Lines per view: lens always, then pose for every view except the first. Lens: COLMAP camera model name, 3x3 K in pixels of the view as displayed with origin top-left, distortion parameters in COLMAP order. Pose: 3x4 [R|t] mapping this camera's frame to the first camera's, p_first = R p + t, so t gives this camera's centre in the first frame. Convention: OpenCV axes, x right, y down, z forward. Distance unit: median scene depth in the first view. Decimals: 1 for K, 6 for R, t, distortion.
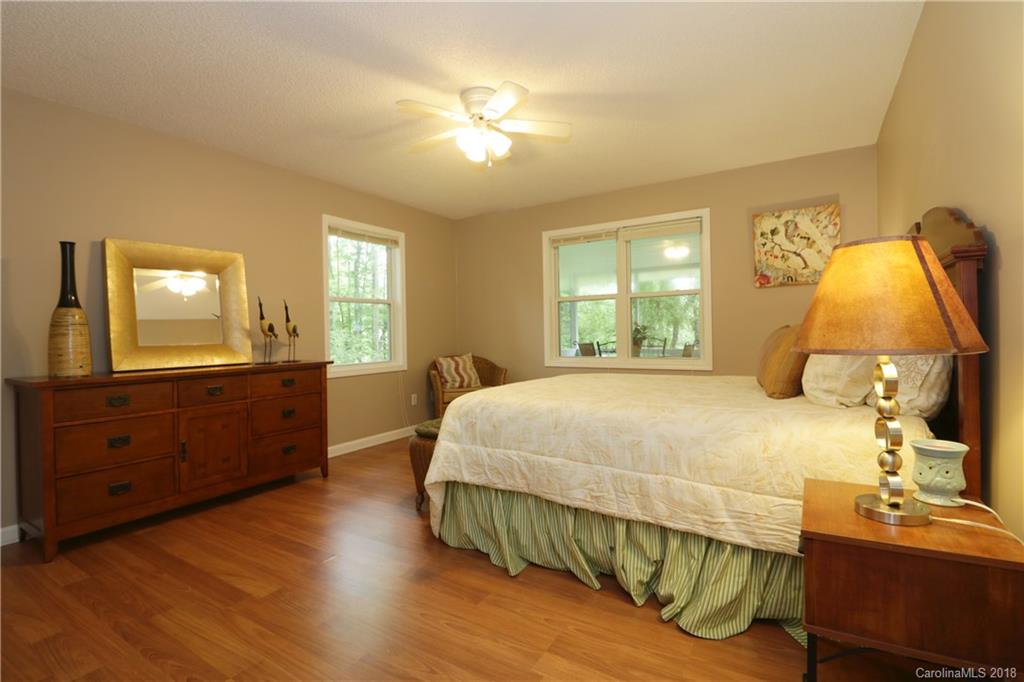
lens RADIAL K [[481.2, 0, 512.9], [0, 481.2, 340.8], [0, 0, 1]] dist [-0.011946, -0.008553]
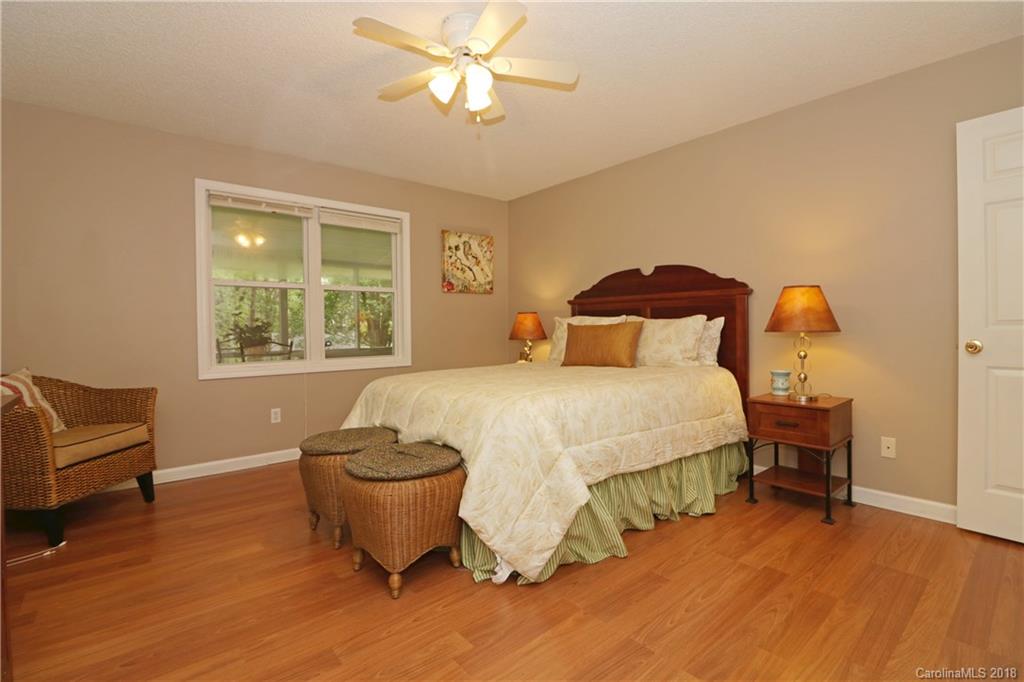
lens RADIAL K [[481.2, 0, 516.1], [0, 481.2, 337.5], [0, 0, 1]] dist [-0.011946, -0.008553]
pose [[0.284360, -0.003510, 0.958711, -0.598662], [0.018174, 0.999833, -0.001729, 0.006585], [-0.958545, 0.017915, 0.284377, 0.515173]]
